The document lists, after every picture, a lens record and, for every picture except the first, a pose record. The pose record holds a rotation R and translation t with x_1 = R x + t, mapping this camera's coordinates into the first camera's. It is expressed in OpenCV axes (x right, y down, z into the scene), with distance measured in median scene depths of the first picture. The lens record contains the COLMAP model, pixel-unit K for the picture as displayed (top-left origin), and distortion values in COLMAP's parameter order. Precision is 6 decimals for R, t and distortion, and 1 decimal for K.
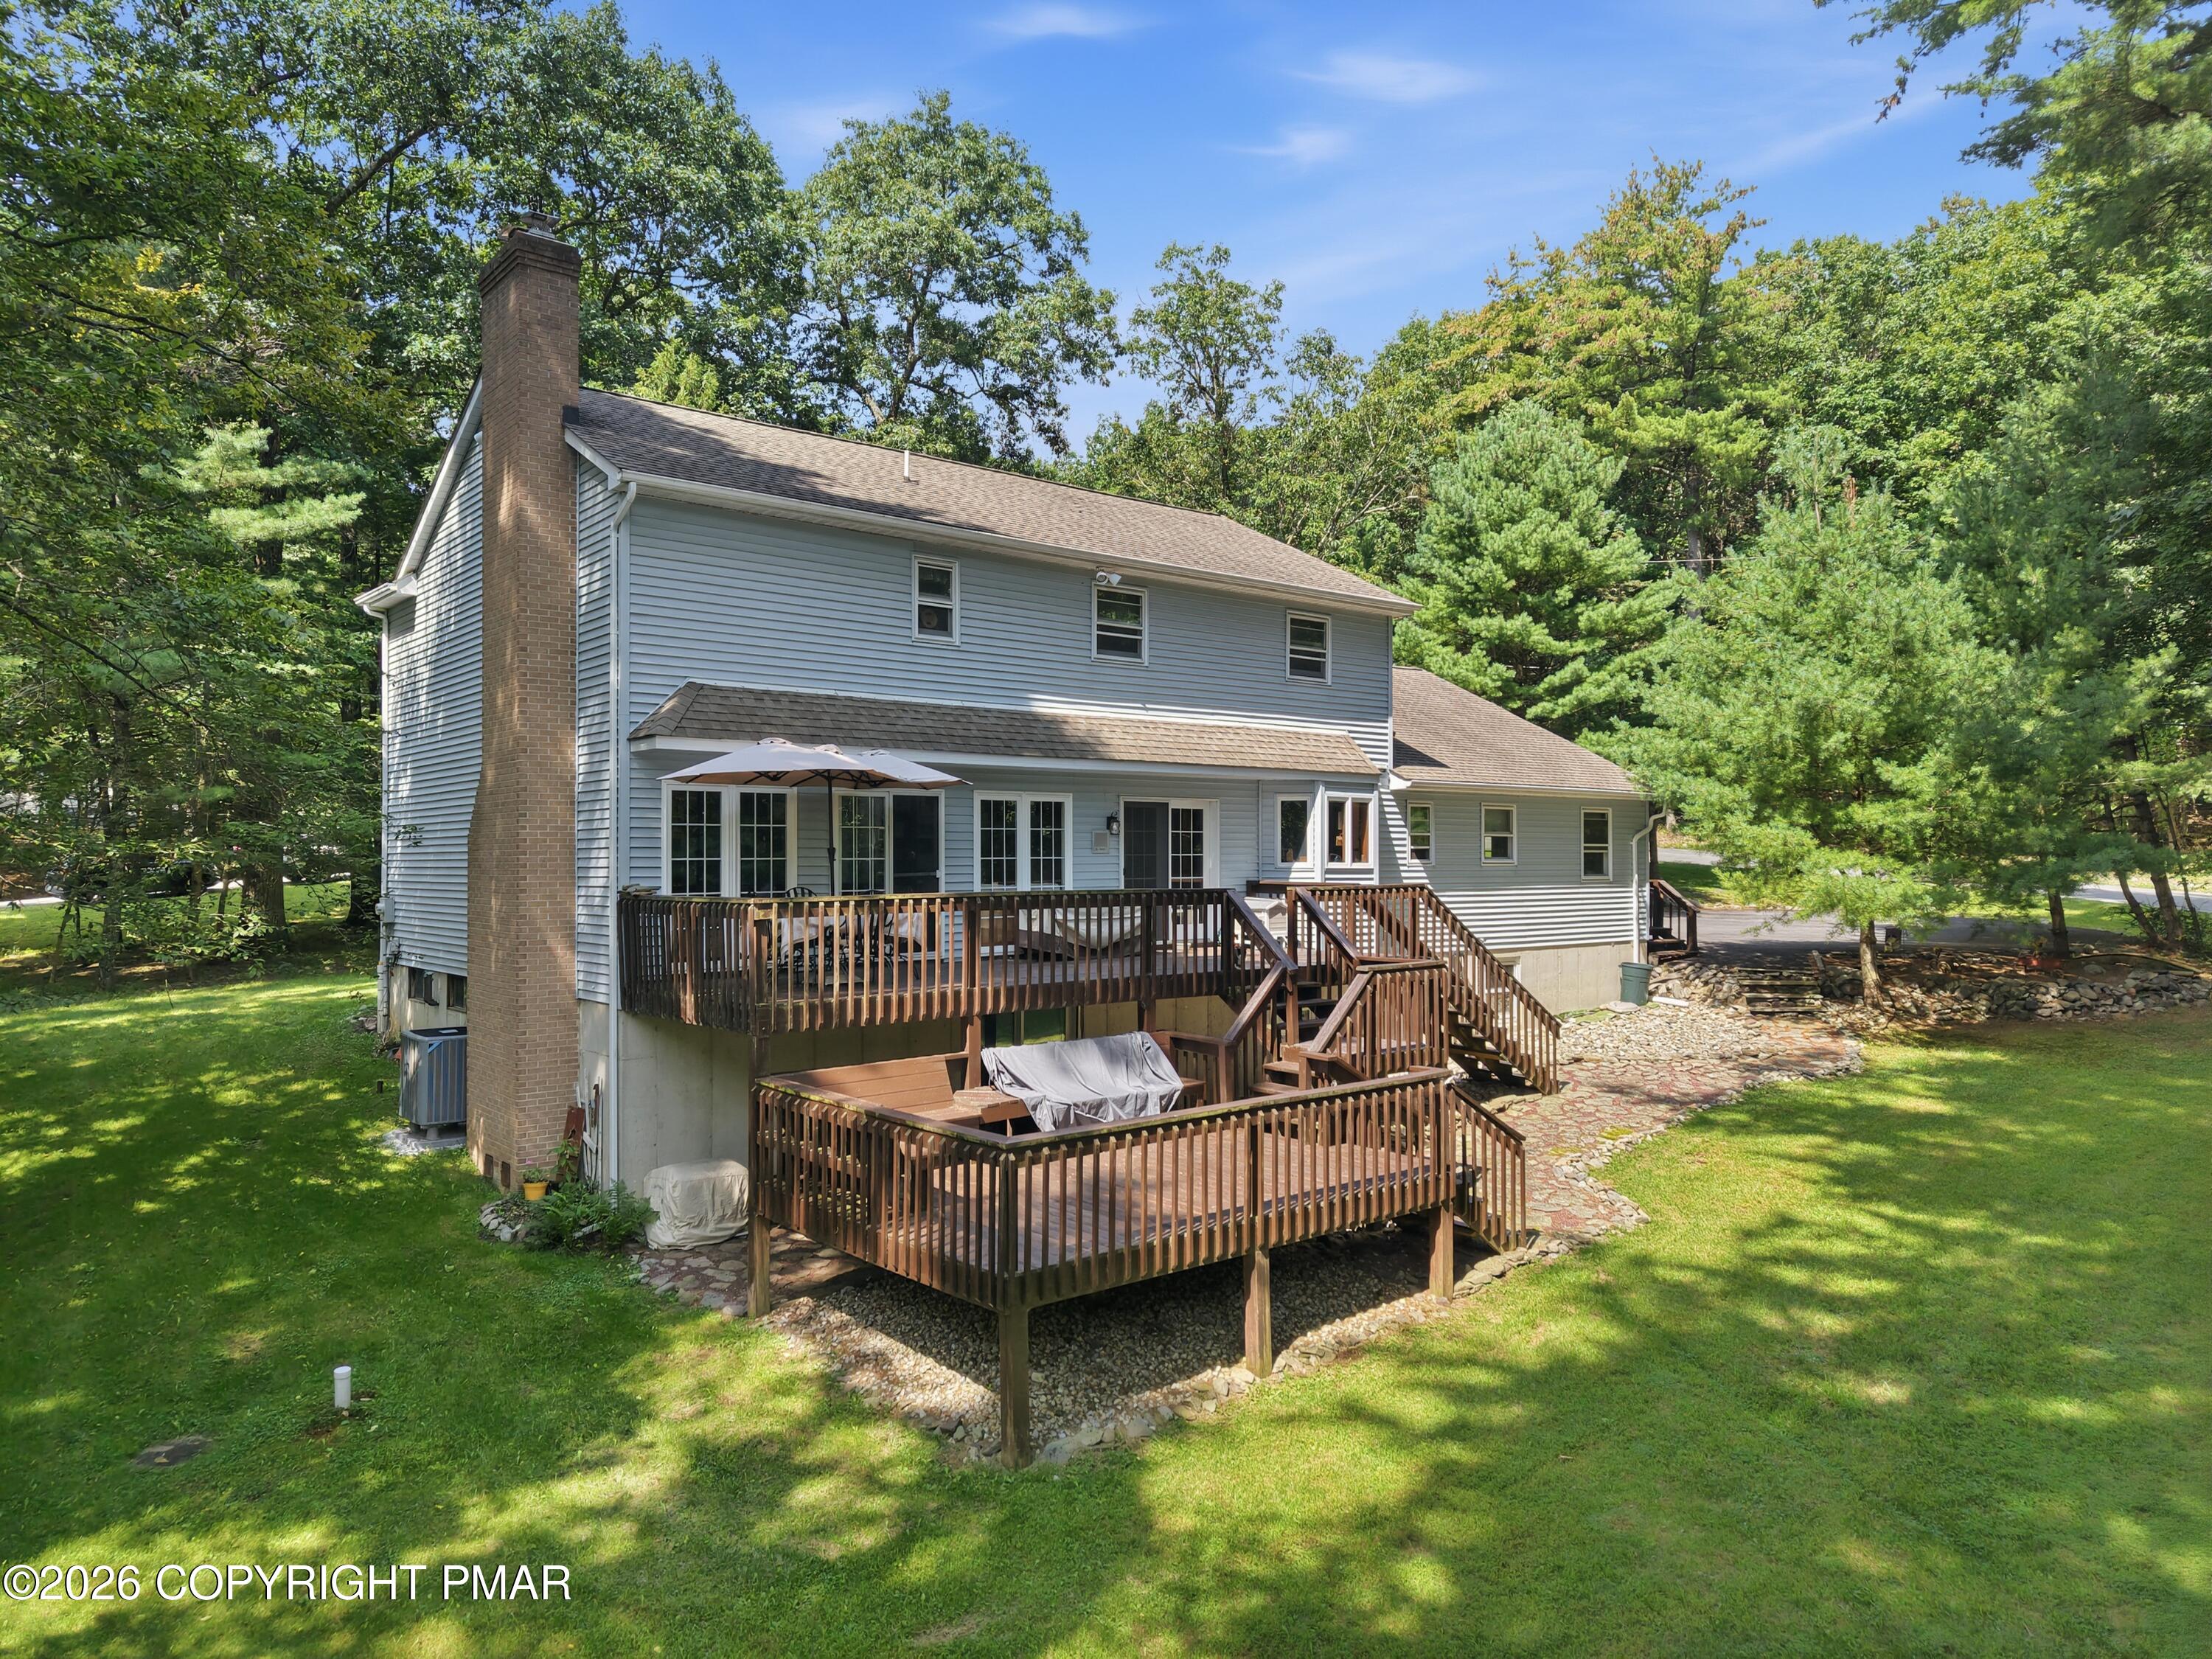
lens RADIAL K [[1470.2, 0, 1103.7], [0, 1470.2, 812.9], [0, 0, 1]] dist [0.035468, -0.037027]
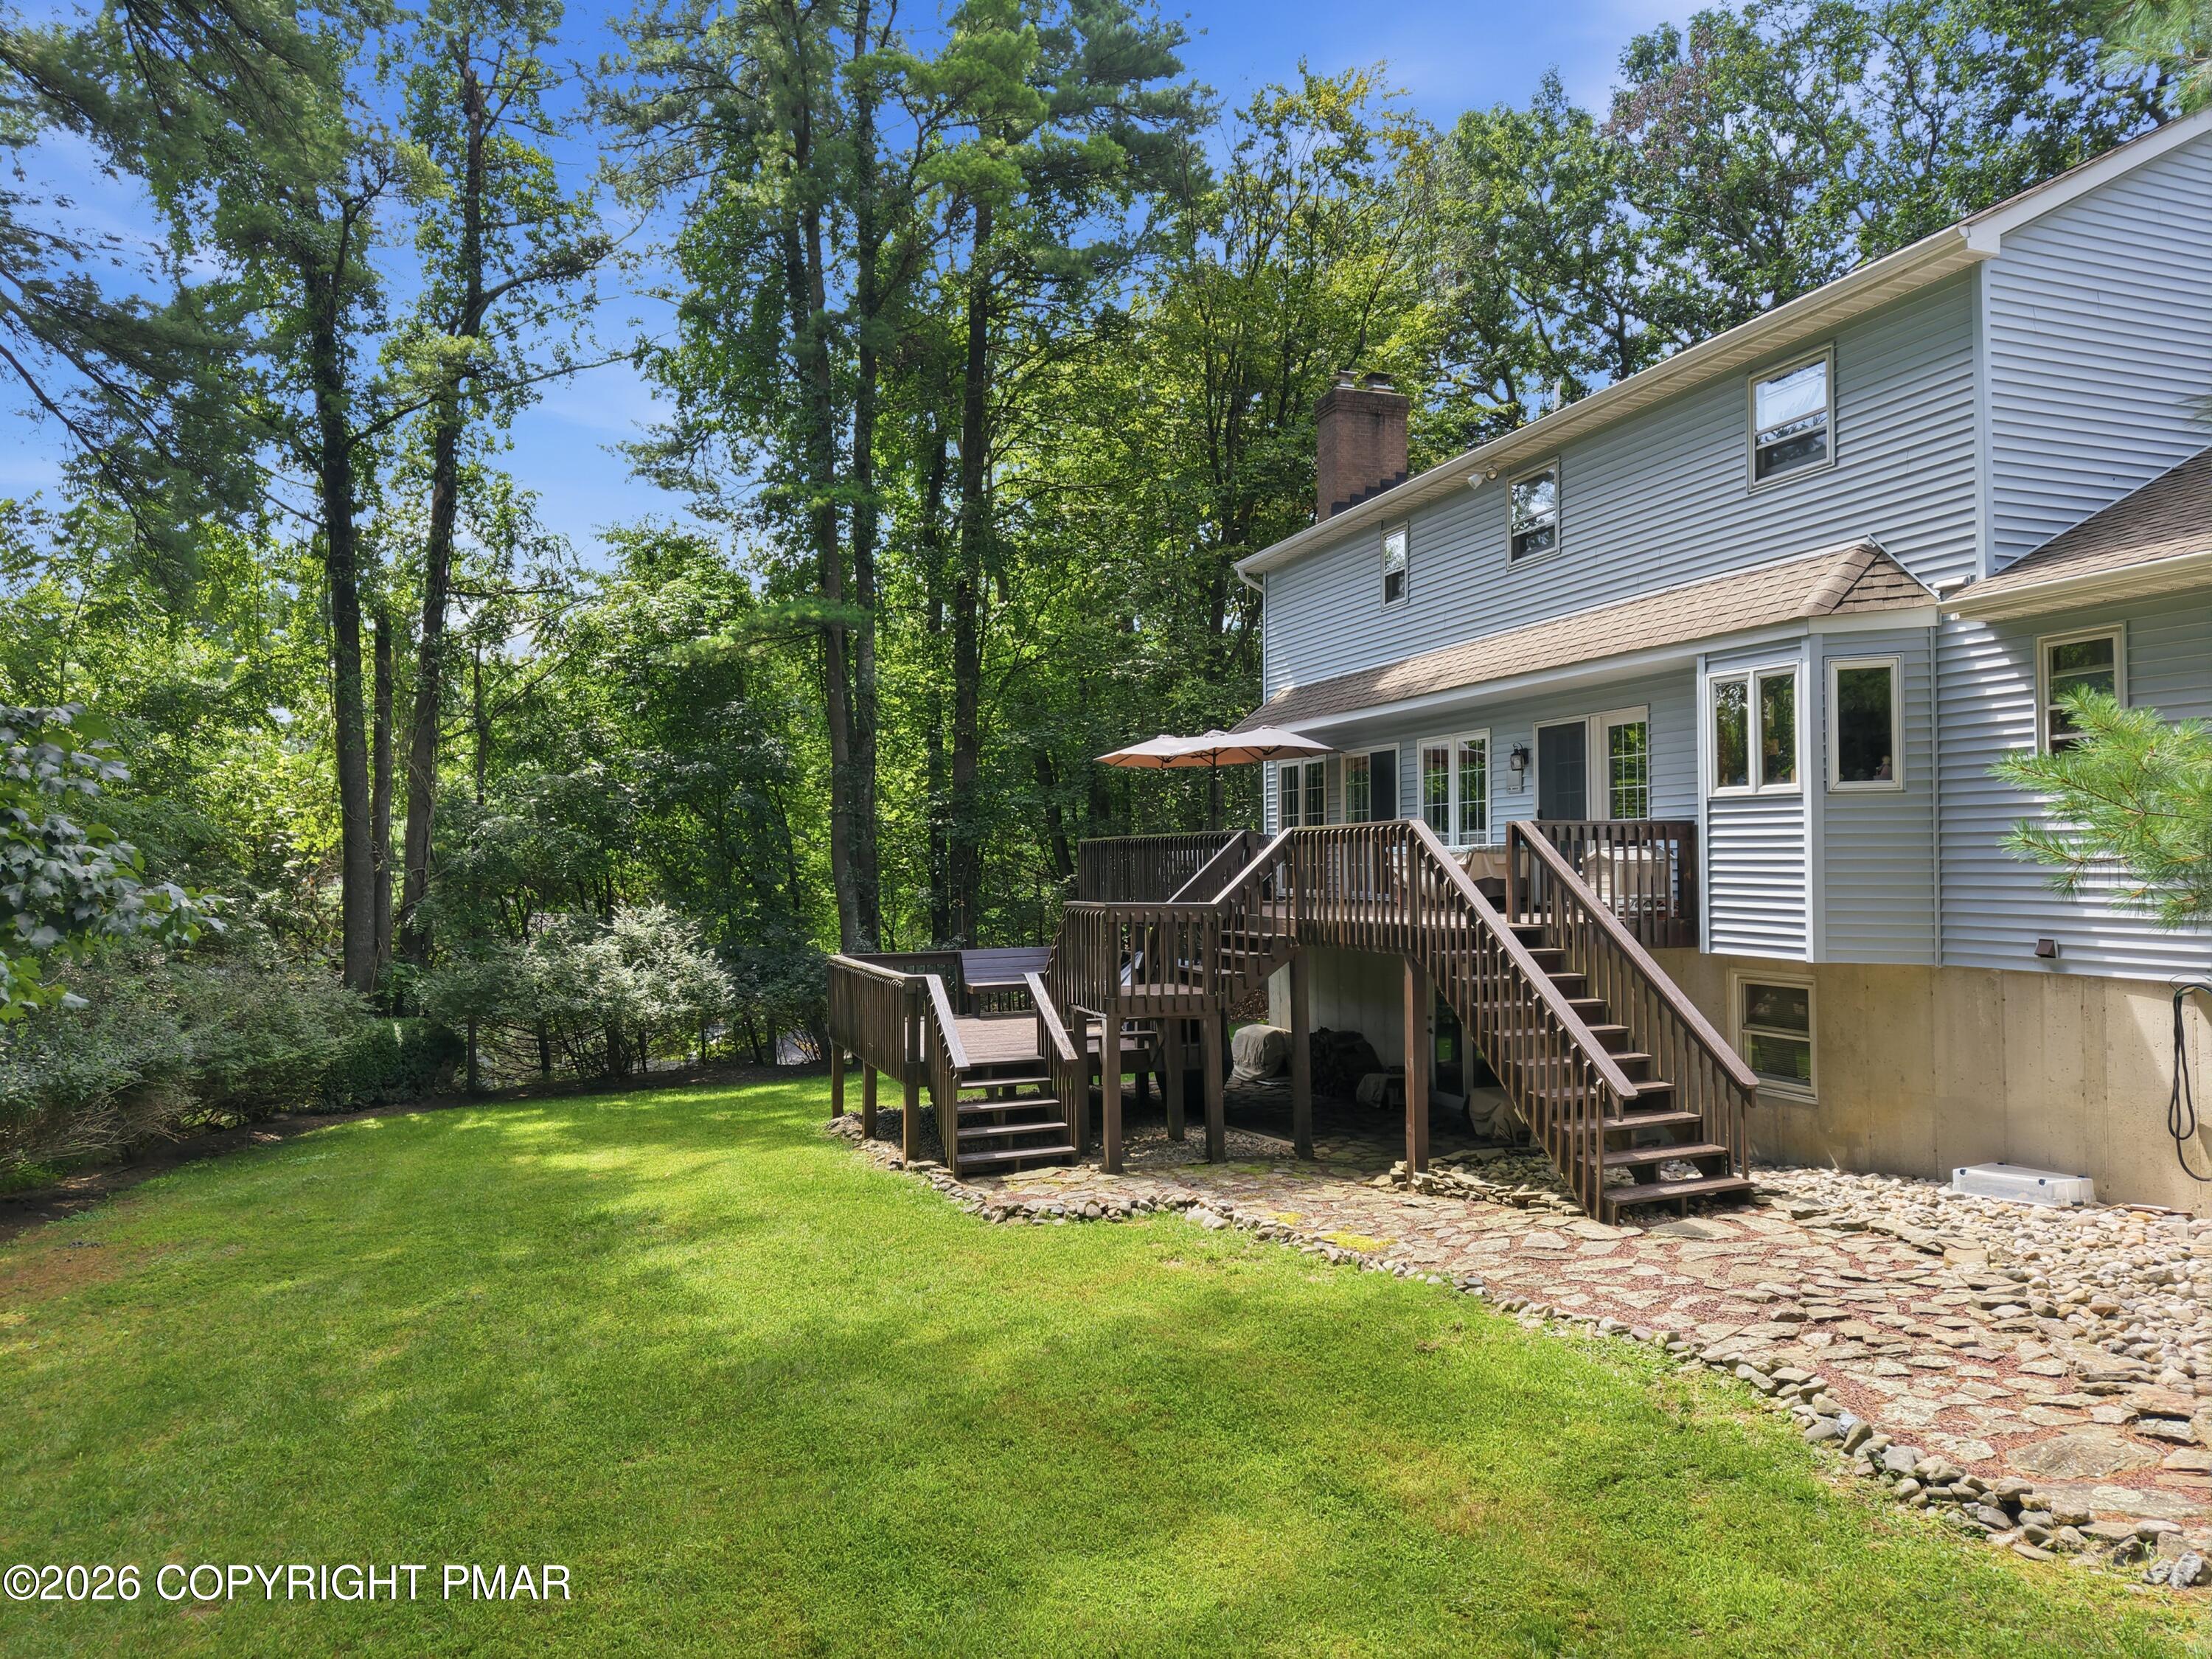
lens RADIAL K [[1470.2, 0, 1102.8], [0, 1470.2, 830.0], [0, 0, 1]] dist [0.035468, -0.037027]
pose [[-0.340307, -0.015108, -0.940193, 0.833779], [0.038094, 0.998829, -0.029838, 0.061255], [0.939542, -0.045969, -0.339333, 0.996852]]
